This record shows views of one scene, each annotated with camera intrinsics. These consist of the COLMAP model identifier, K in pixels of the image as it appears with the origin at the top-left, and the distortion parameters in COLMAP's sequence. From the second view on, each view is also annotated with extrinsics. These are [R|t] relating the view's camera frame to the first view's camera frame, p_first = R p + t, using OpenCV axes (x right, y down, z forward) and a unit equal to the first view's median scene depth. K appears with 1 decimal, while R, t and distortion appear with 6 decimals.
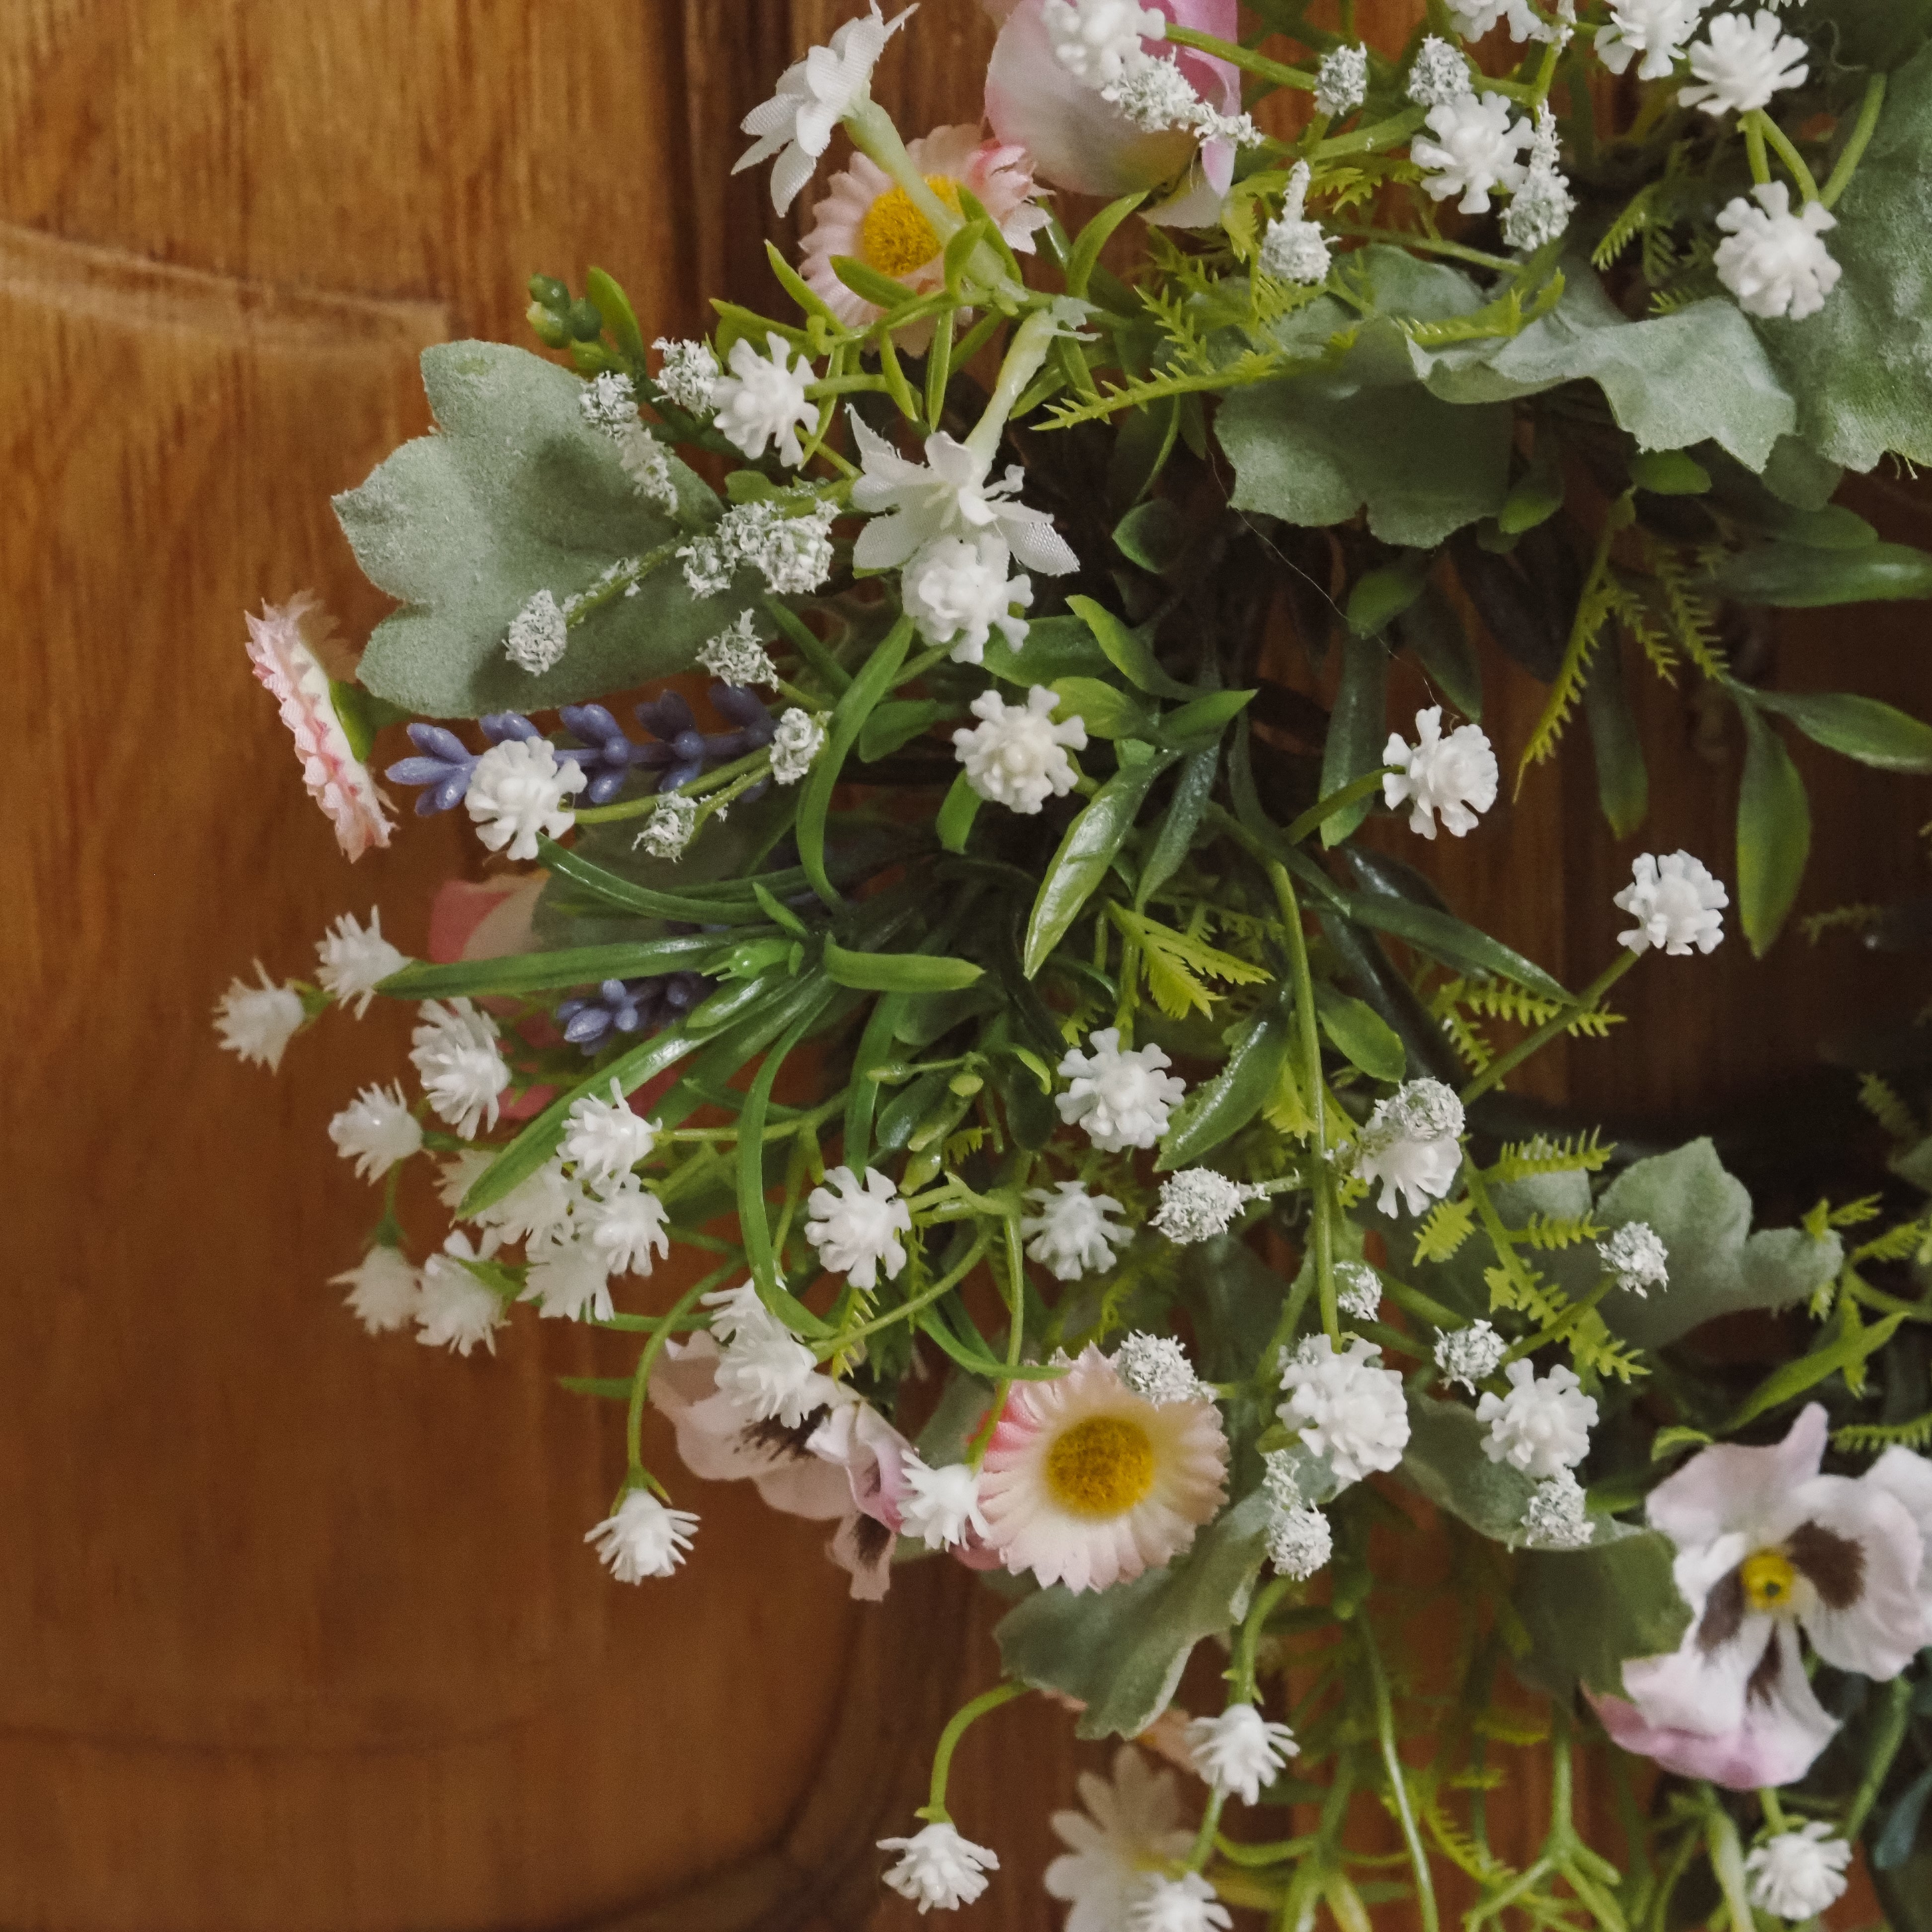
lens RADIAL K [[7587.4, 0, 873.0], [0, 7587.4, 926.1], [0, 0, 1]] dist [0.341378, 0.000000]
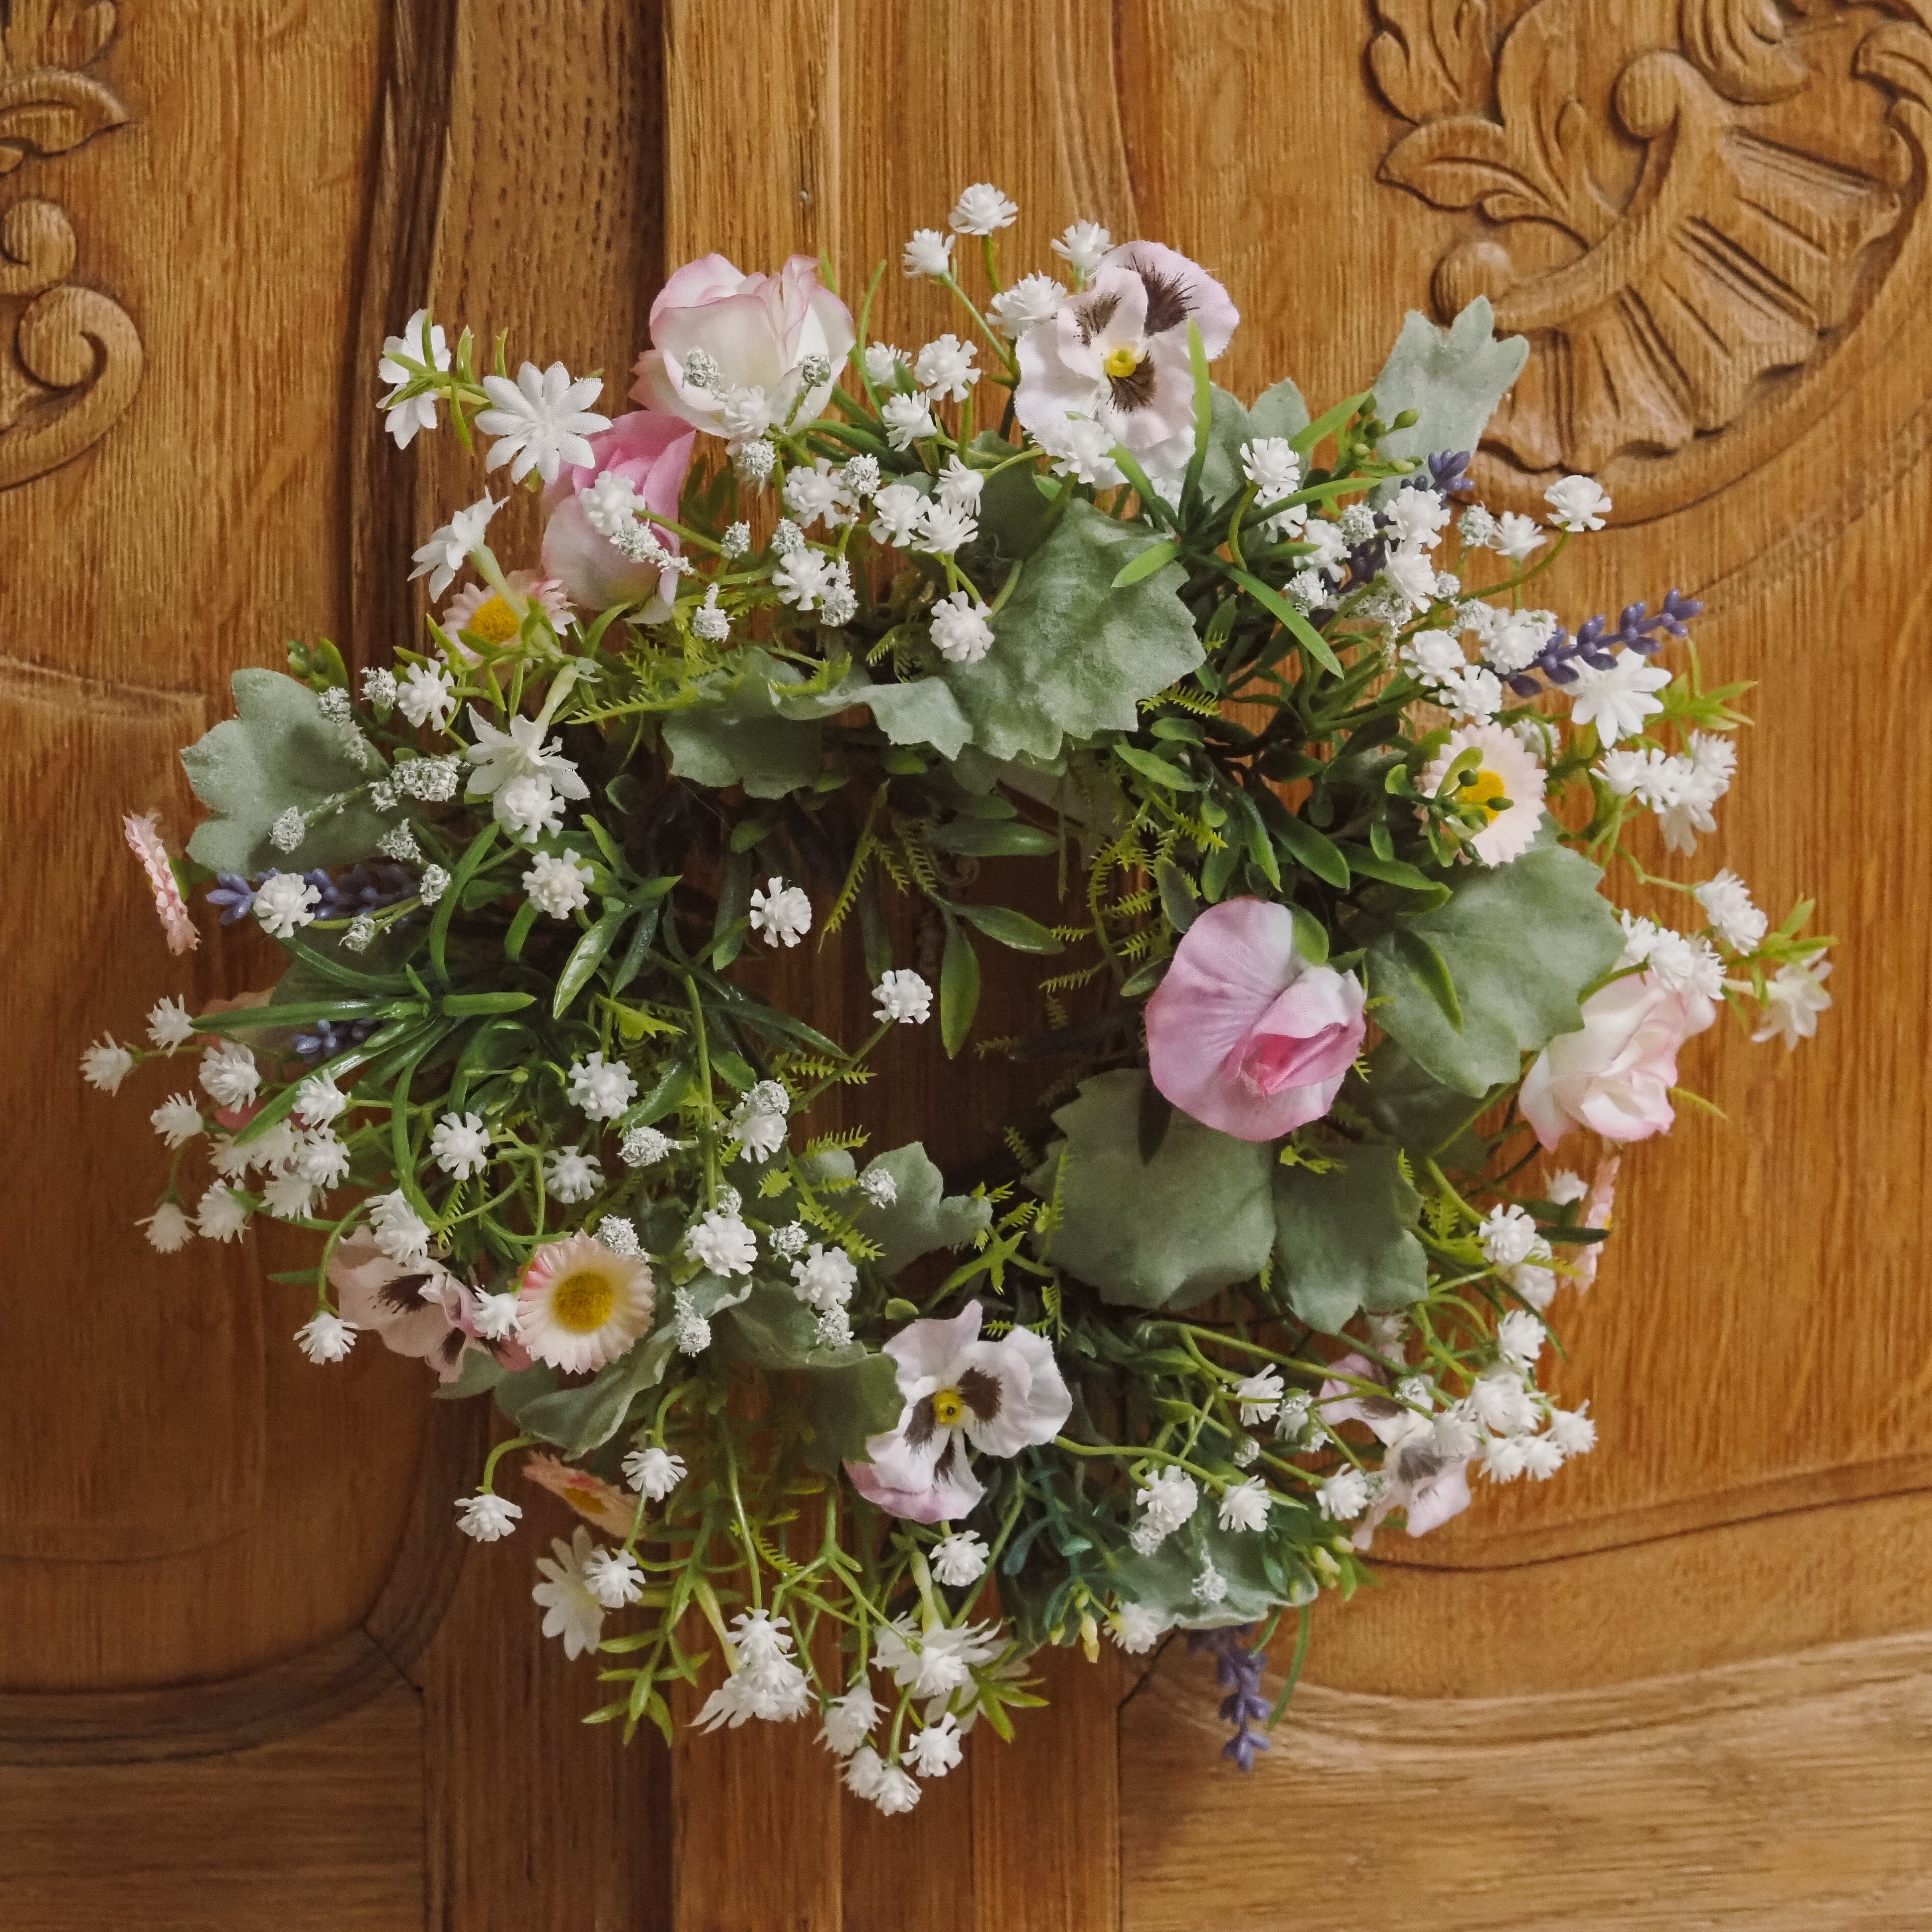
lens RADIAL K [[7587.4, 0, 967.8], [0, 7587.4, 874.9], [0, 0, 1]] dist [0.341378, 0.000000]
pose [[0.993721, 0.033240, 0.106836, -0.076488], [-0.018488, 0.990507, -0.136210, 0.216891], [-0.110350, 0.133379, 0.984902, -0.811945]]
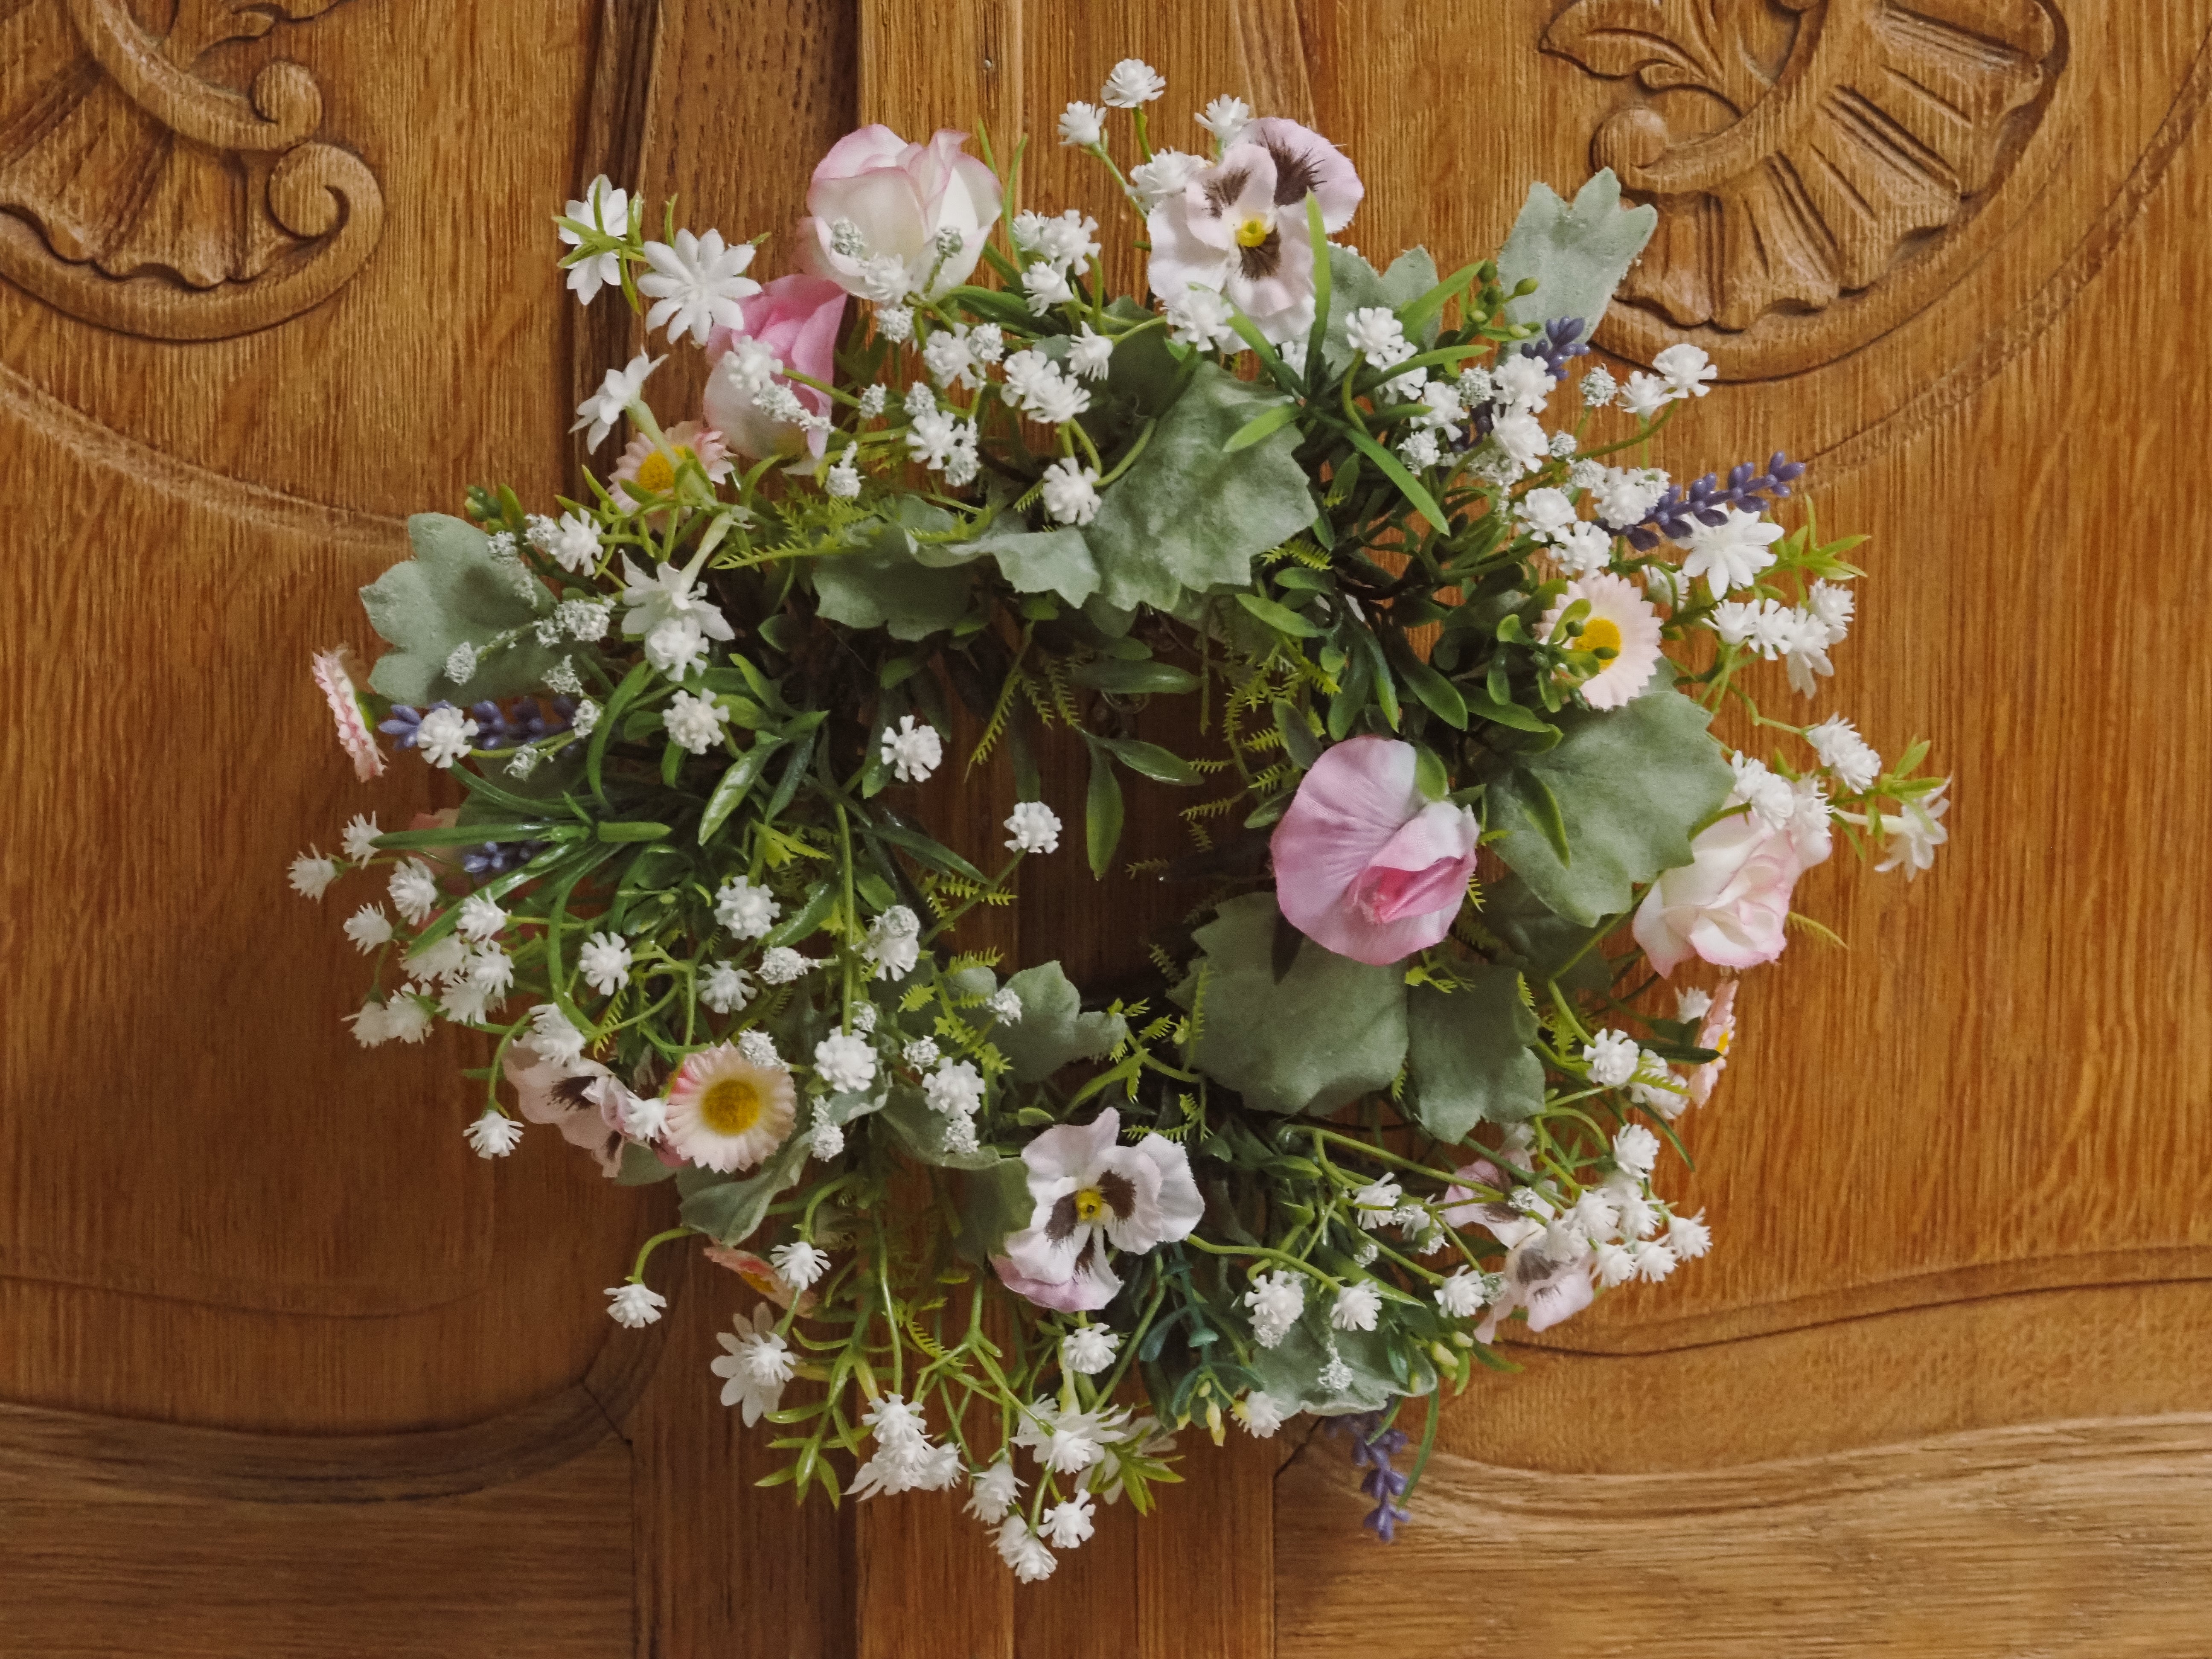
lens RADIAL K [[6533.1, 0, 1069.5], [0, 6533.1, 831.7], [0, 0, 1]] dist [0.361547, 0.000000]
pose [[0.998853, 0.046487, 0.011504, 0.094603], [-0.045286, 0.995017, -0.088830, 0.146993], [-0.015576, 0.088207, 0.995980, -0.679429]]
